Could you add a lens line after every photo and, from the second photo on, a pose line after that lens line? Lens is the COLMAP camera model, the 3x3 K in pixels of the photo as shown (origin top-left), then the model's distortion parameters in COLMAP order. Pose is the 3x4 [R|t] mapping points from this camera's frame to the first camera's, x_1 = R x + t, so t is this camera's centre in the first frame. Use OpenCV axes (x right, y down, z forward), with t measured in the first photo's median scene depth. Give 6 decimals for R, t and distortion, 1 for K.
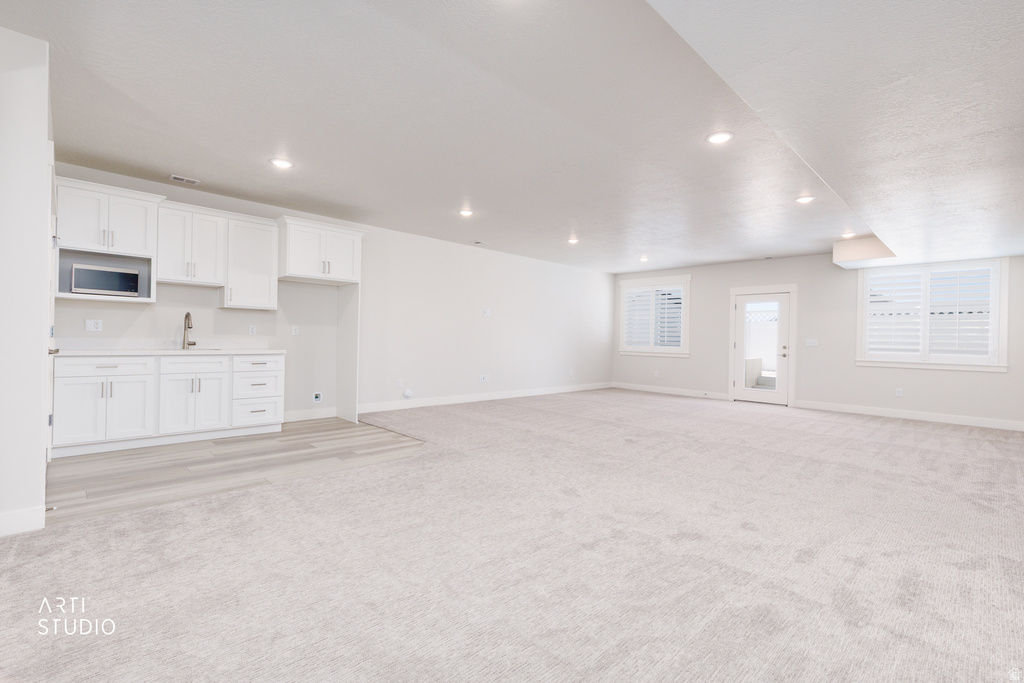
lens RADIAL K [[462.1, 0, 517.8], [0, 462.1, 342.1], [0, 0, 1]] dist [0.004107, 0.000590]
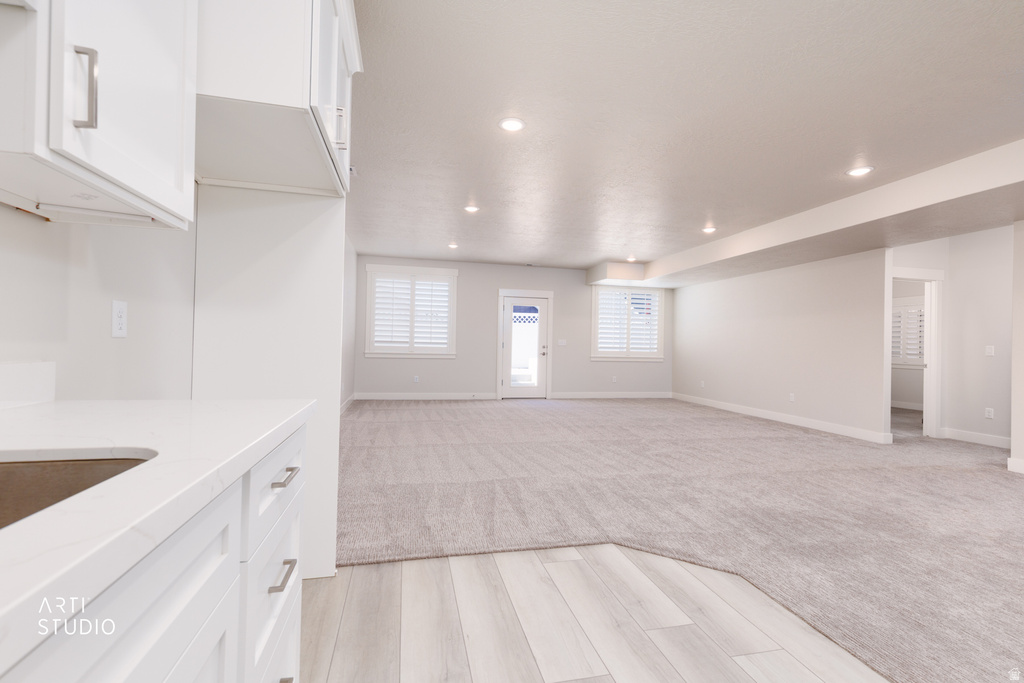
lens RADIAL K [[462.1, 0, 519.2], [0, 462.1, 342.9], [0, 0, 1]] dist [0.004107, 0.000590]
pose [[0.499075, -0.008704, 0.866515, -0.432865], [-0.005819, 0.999893, 0.013396, -0.013051], [-0.866539, -0.011728, 0.498971, 0.496825]]
